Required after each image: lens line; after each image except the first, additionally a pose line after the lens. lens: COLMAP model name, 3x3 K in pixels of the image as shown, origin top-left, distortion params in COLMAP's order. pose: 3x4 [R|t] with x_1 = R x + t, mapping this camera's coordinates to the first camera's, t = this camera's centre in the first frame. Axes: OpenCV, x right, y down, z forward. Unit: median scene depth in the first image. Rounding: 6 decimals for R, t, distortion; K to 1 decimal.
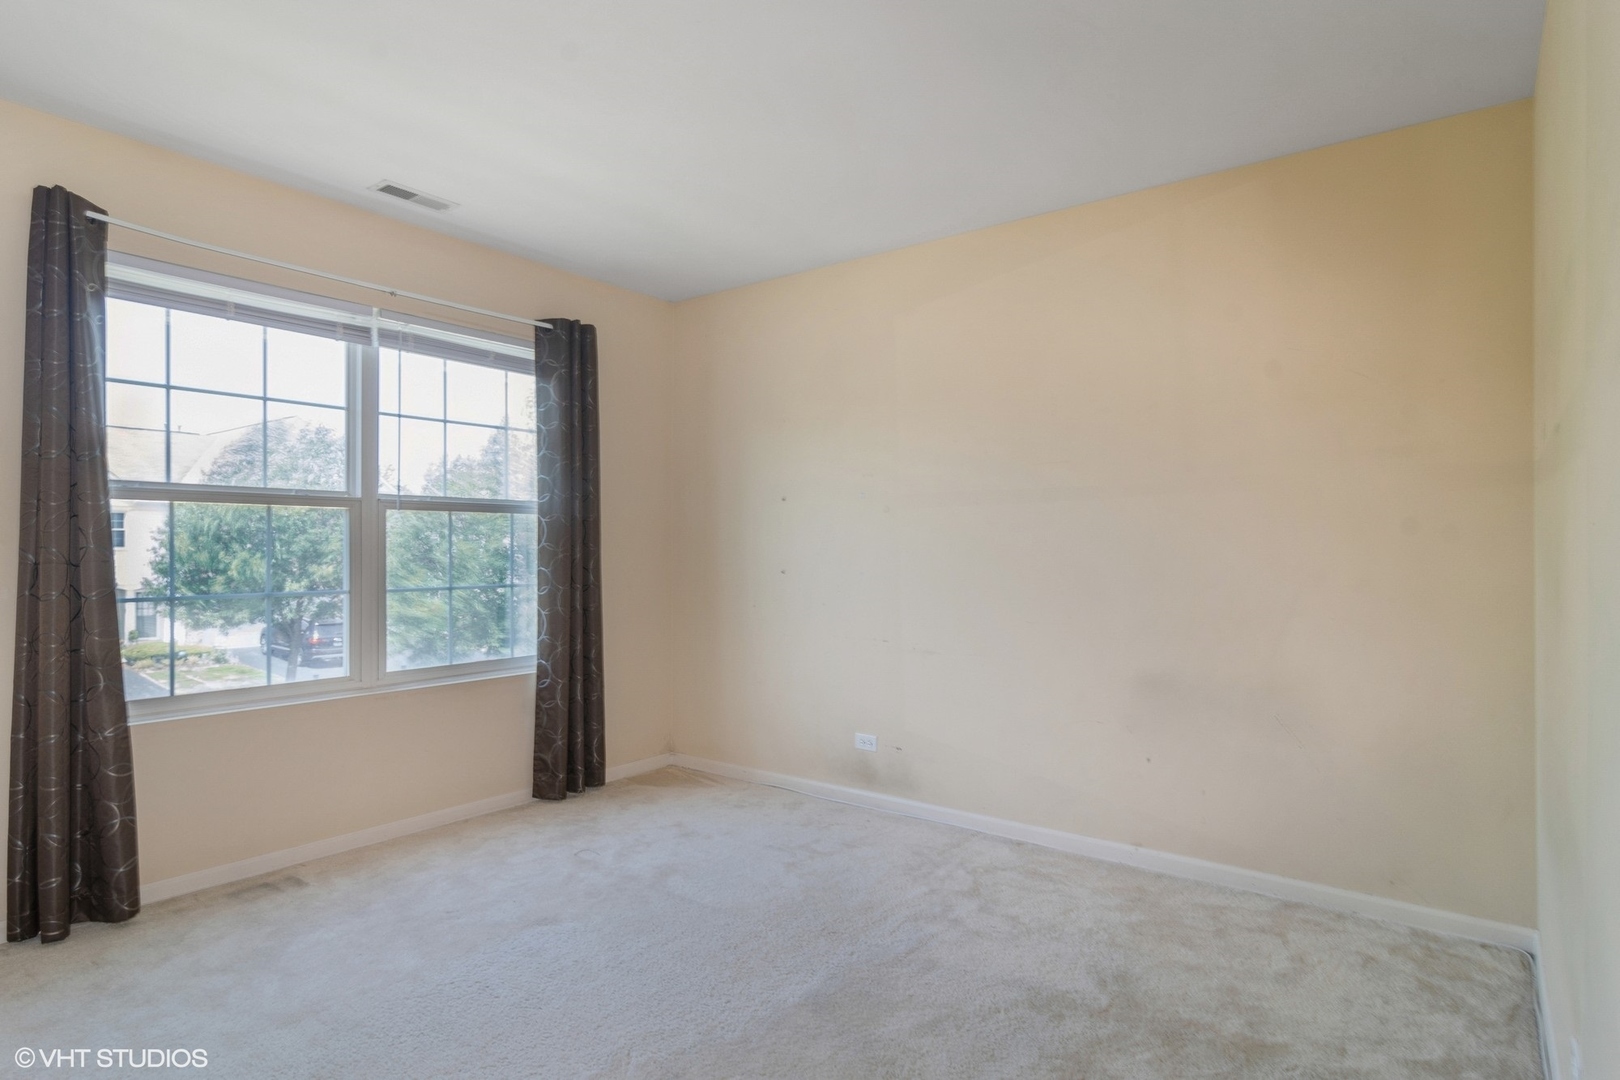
lens RADIAL K [[850.3, 0, 810.0], [0, 850.3, 540.0], [0, 0, 1]] dist [0.001323, 0.001772]
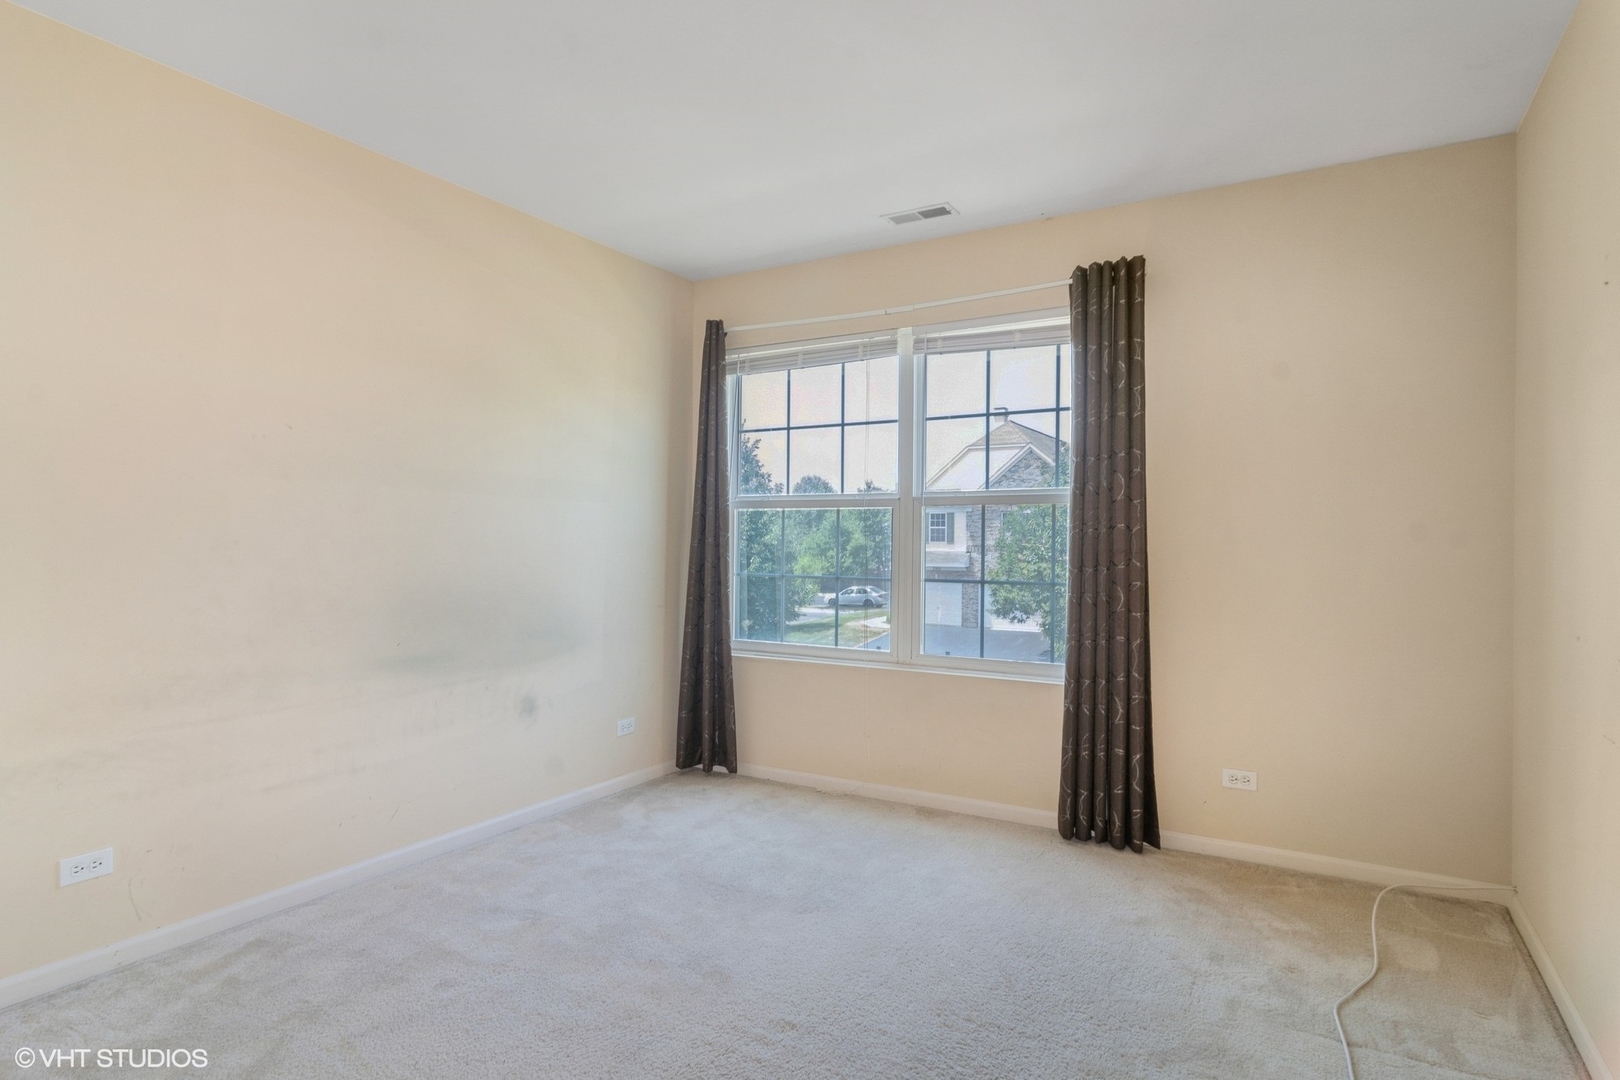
lens RADIAL K [[850.3, 0, 810.0], [0, 850.3, 540.0], [0, 0, 1]] dist [0.001323, 0.001772]
pose [[0.212297, -0.005909, -0.977187, 0.483319], [0.010462, 0.999938, -0.003774, 0.007426], [0.977149, -0.009423, 0.212345, 0.577816]]
